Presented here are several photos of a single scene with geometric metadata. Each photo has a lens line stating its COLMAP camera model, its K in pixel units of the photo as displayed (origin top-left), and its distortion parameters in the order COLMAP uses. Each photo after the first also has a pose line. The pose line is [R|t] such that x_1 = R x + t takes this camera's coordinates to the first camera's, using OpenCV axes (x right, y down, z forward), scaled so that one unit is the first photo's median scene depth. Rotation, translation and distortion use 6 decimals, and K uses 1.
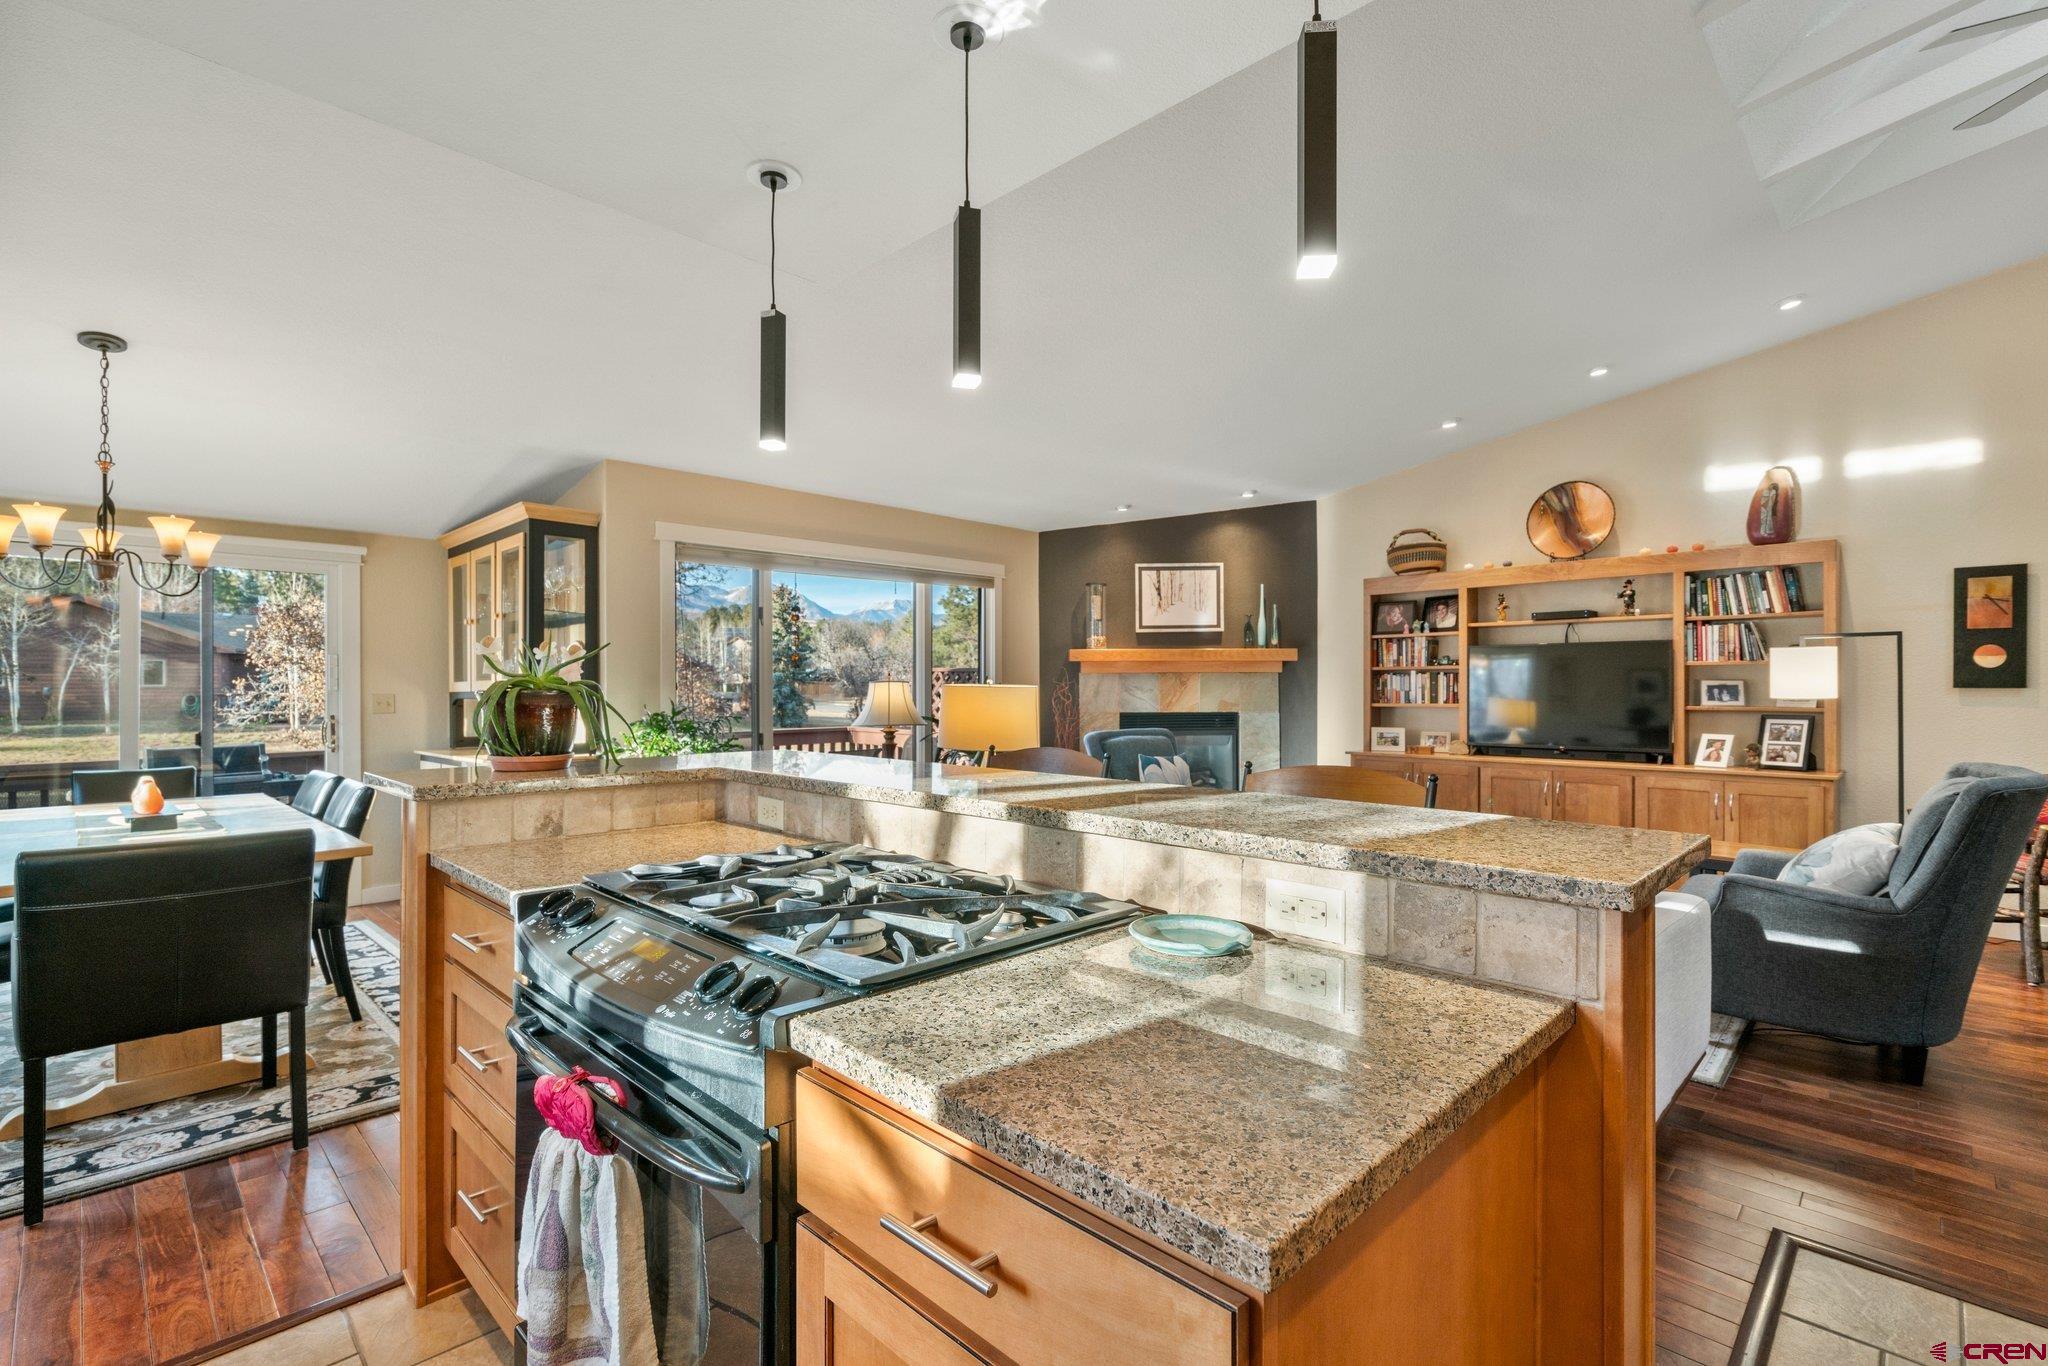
lens RADIAL K [[928.8, 0, 1019.9], [0, 928.8, 685.5], [0, 0, 1]] dist [-0.004613, 0.002084]
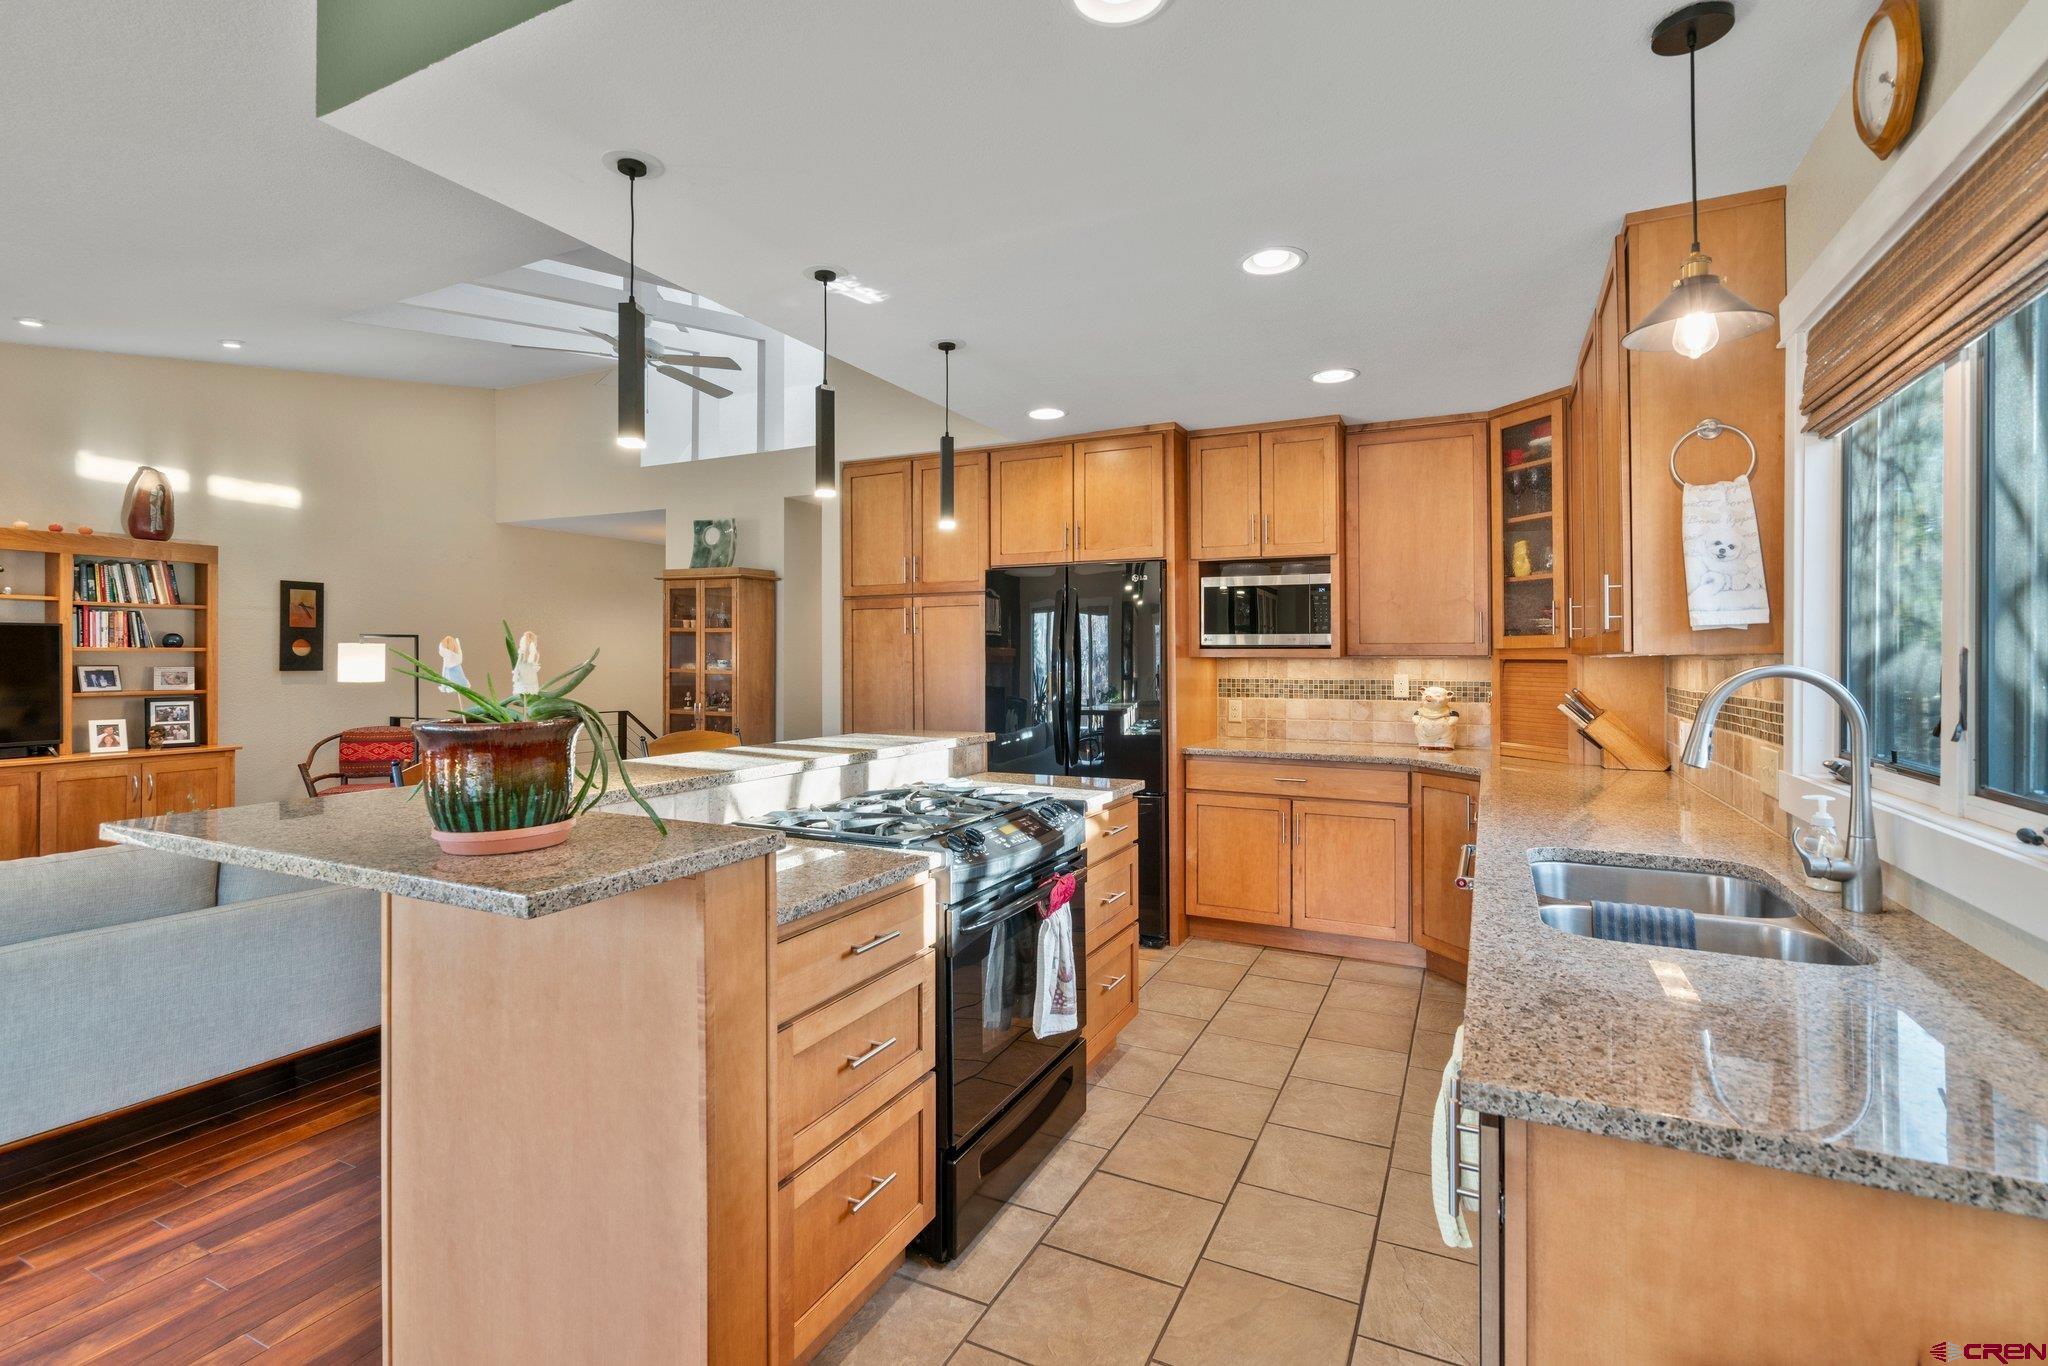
lens RADIAL K [[937.7, 0, 1024.0], [0, 937.7, 650.2], [0, 0, 1]] dist [-0.002042, 0.000513]
pose [[-0.312224, 0.007232, 0.949981, -0.454439], [0.000062, 0.999971, -0.007592, -0.013130], [-0.950008, -0.002312, -0.312216, 0.317755]]
